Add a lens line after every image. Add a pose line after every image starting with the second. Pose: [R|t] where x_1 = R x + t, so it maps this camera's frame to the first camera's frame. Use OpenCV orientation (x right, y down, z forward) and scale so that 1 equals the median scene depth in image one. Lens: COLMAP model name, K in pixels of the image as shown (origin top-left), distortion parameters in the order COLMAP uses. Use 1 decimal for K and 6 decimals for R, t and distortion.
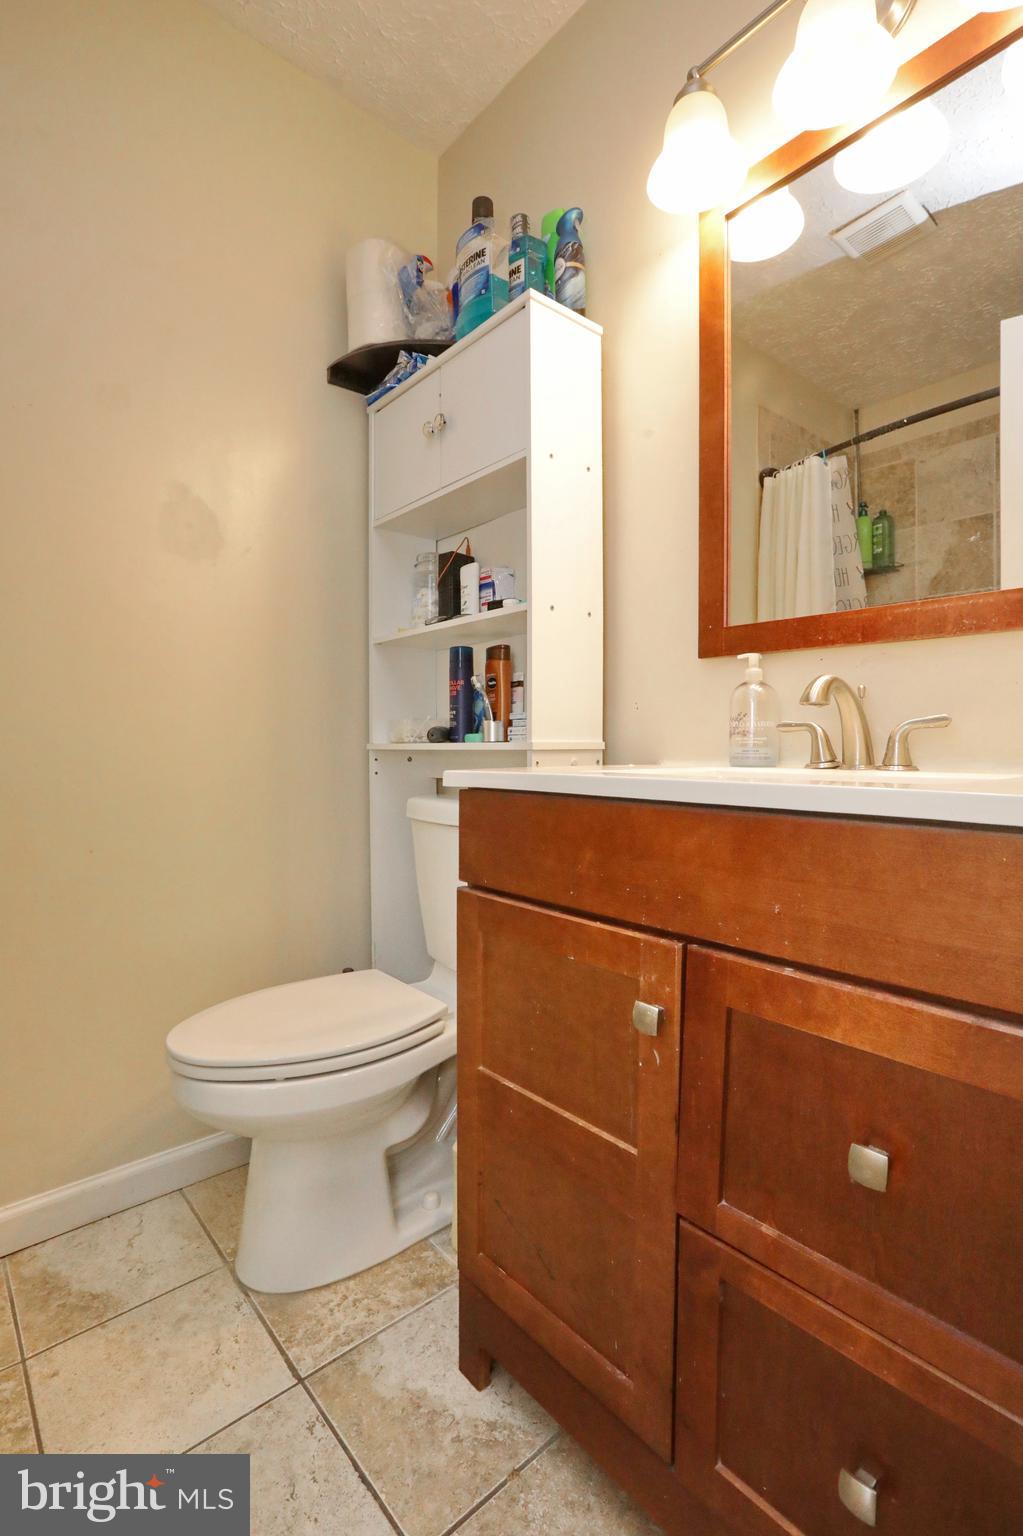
lens RADIAL K [[716.2, 0, 505.1], [0, 716.2, 763.1], [0, 0, 1]] dist [-0.022560, 0.000393]
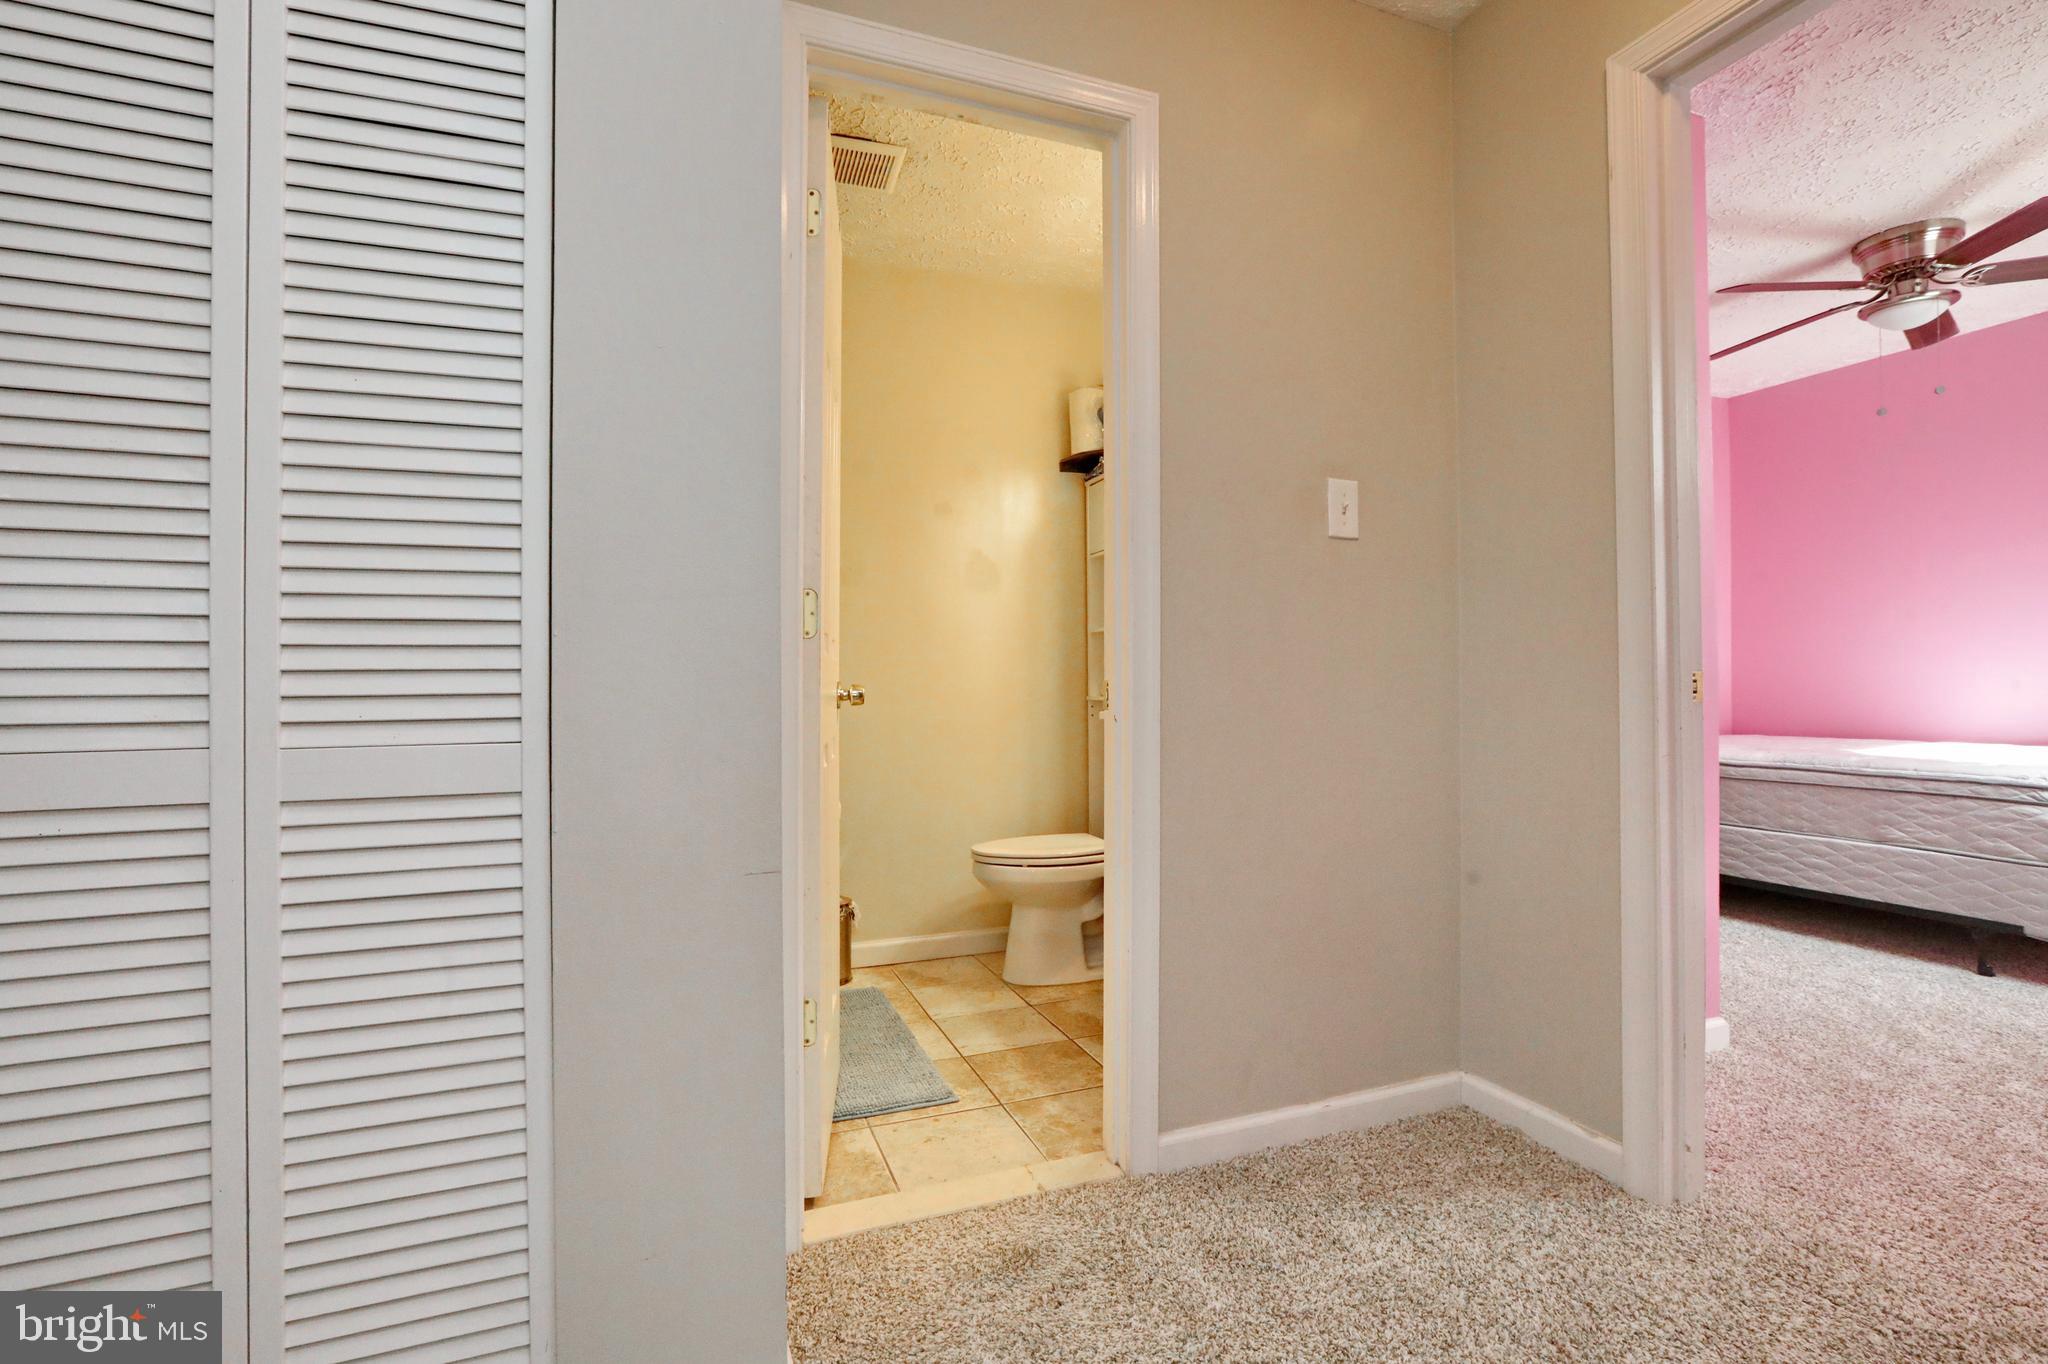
lens RADIAL K [[955.0, 0, 1026.2], [0, 955.0, 692.2], [0, 0, 1]] dist [-0.022560, 0.000393]
pose [[0.944749, -0.000292, -0.327794, 0.427767], [-0.009067, 0.999594, -0.027023, 0.024171], [0.327669, 0.028502, 0.944363, -1.167302]]
